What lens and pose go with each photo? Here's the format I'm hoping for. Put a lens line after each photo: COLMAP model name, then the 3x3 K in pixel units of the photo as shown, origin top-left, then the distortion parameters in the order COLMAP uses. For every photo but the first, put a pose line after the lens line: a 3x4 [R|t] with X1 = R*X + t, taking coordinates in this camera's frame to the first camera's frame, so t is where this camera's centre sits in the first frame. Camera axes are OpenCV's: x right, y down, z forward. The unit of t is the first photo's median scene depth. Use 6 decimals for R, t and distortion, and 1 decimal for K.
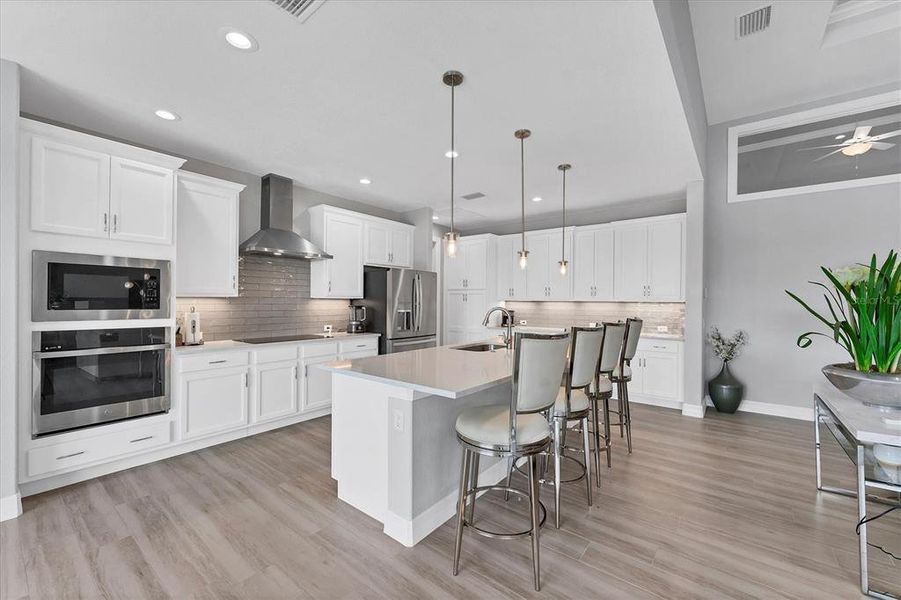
lens RADIAL K [[366.3, 0, 446.8], [0, 366.3, 301.5], [0, 0, 1]] dist [-0.001456, 0.000935]
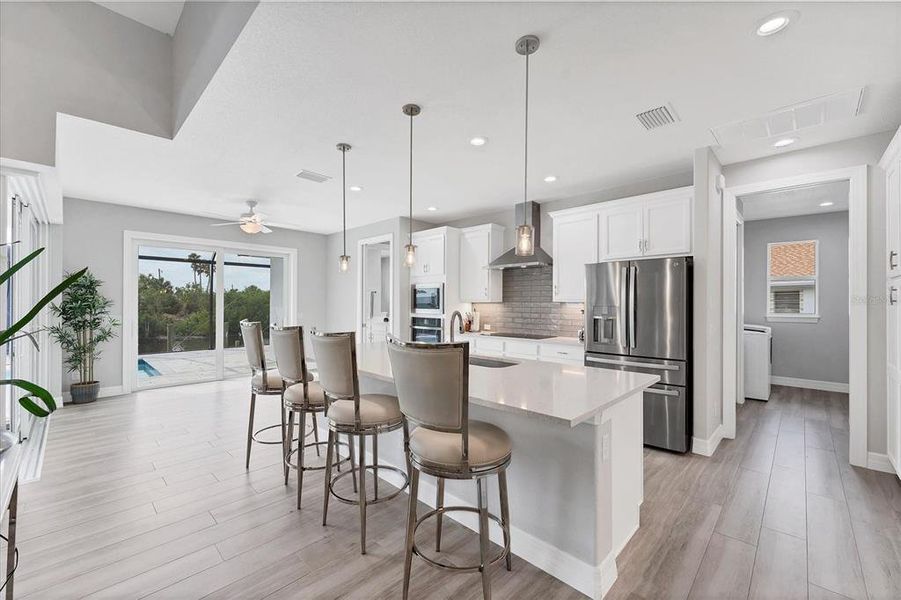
lens RADIAL K [[366.3, 0, 448.5], [0, 366.3, 301.7], [0, 0, 1]] dist [-0.001456, 0.000935]
pose [[-0.096954, -0.011927, -0.995217, 0.848303], [-0.003199, 0.999927, -0.011672, 0.004267], [0.995284, 0.002052, -0.096985, 0.938372]]
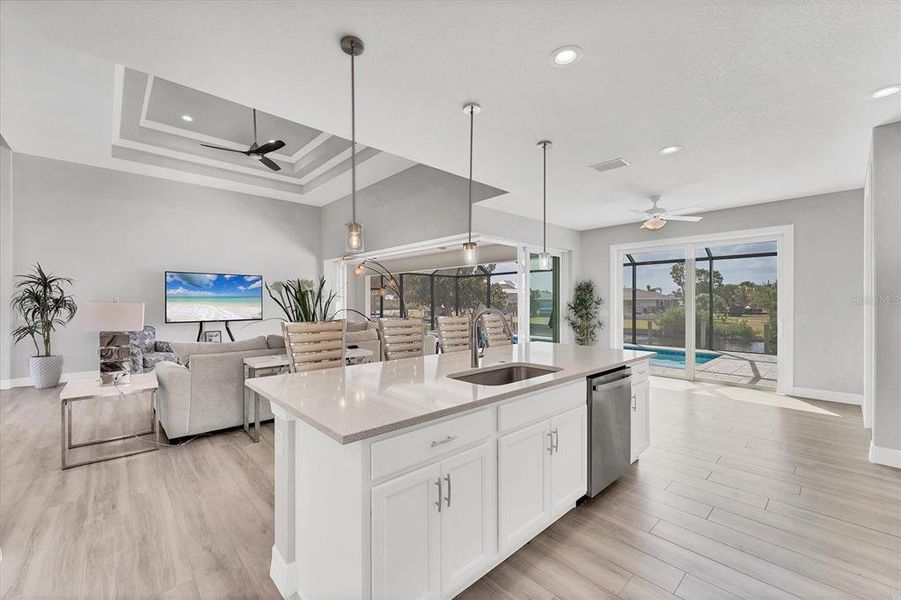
lens RADIAL K [[366.3, 0, 448.8], [0, 366.3, 302.1], [0, 0, 1]] dist [-0.001456, 0.000935]
pose [[-0.987399, -0.006255, 0.158129, 0.100609], [-0.006036, 0.999980, 0.001868, 0.001626], [-0.158138, 0.000890, -0.987417, 1.491668]]
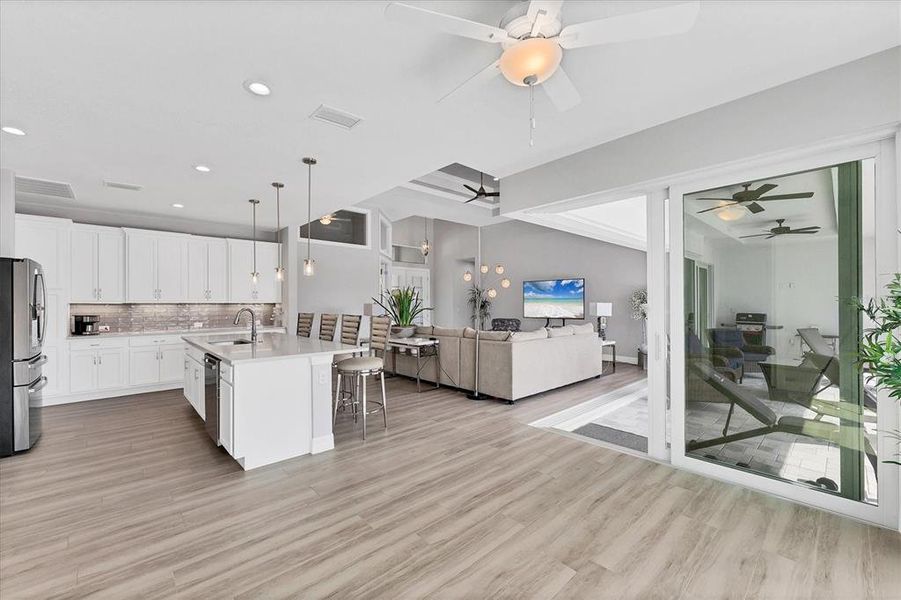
lens RADIAL K [[366.3, 0, 447.7], [0, 366.3, 301.2], [0, 0, 1]] dist [-0.001456, 0.000935]
pose [[0.158139, -0.005230, 0.987403, -0.876591], [0.006870, 0.999968, 0.004196, -0.008339], [-0.987393, 0.006120, 0.158169, 0.106202]]
